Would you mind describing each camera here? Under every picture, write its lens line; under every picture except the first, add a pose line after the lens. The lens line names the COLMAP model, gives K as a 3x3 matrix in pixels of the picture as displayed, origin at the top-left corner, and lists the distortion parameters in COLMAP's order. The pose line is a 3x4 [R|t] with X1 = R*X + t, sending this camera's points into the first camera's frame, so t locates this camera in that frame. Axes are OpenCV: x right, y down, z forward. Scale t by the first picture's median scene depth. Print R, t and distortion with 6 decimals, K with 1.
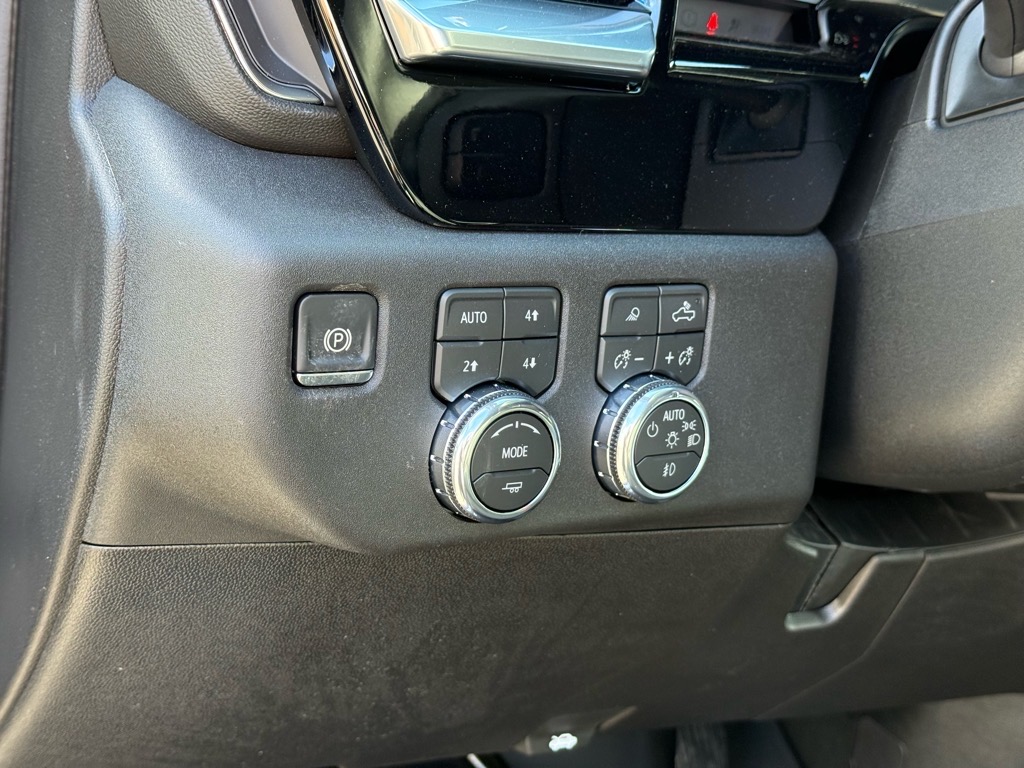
lens RADIAL K [[1421.3, 0, 512.0], [0, 1421.3, 384.0], [0, 0, 1]] dist [0.119333, -0.022778]
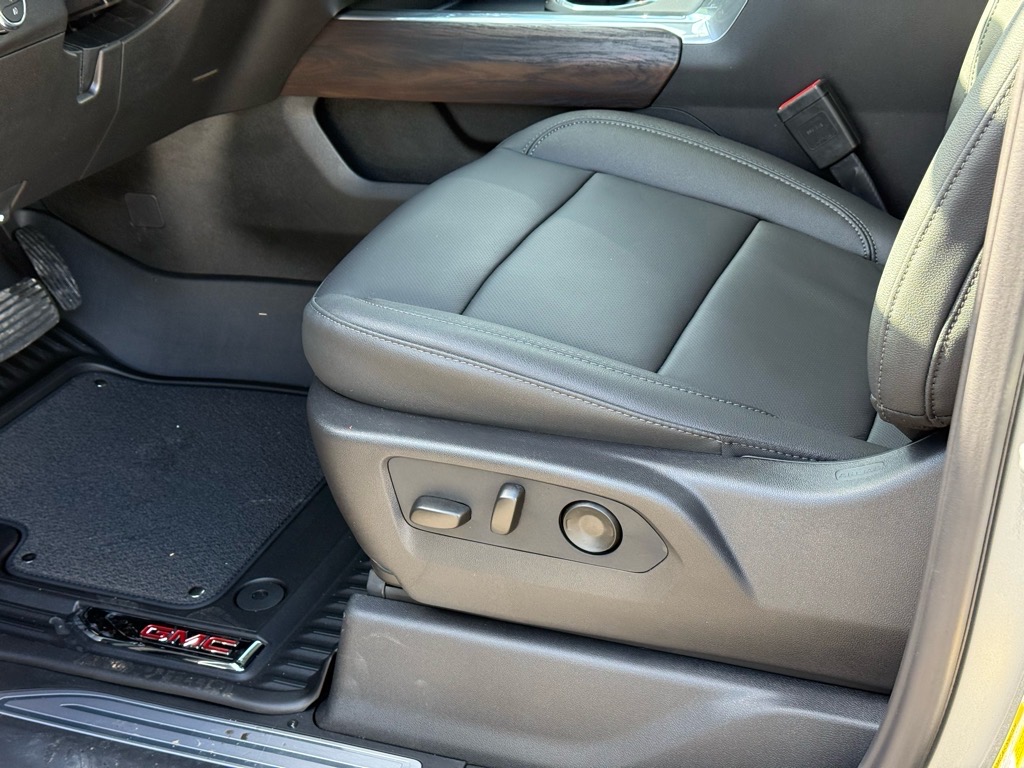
lens RADIAL K [[1421.3, 0, 512.0], [0, 1421.3, 384.0], [0, 0, 1]] dist [0.119333, -0.022778]
pose [[0.738496, -0.494833, 0.458000, -0.457068], [0.377892, 0.866311, 0.326654, 0.081174], [-0.558409, -0.068159, 0.826761, -0.973269]]
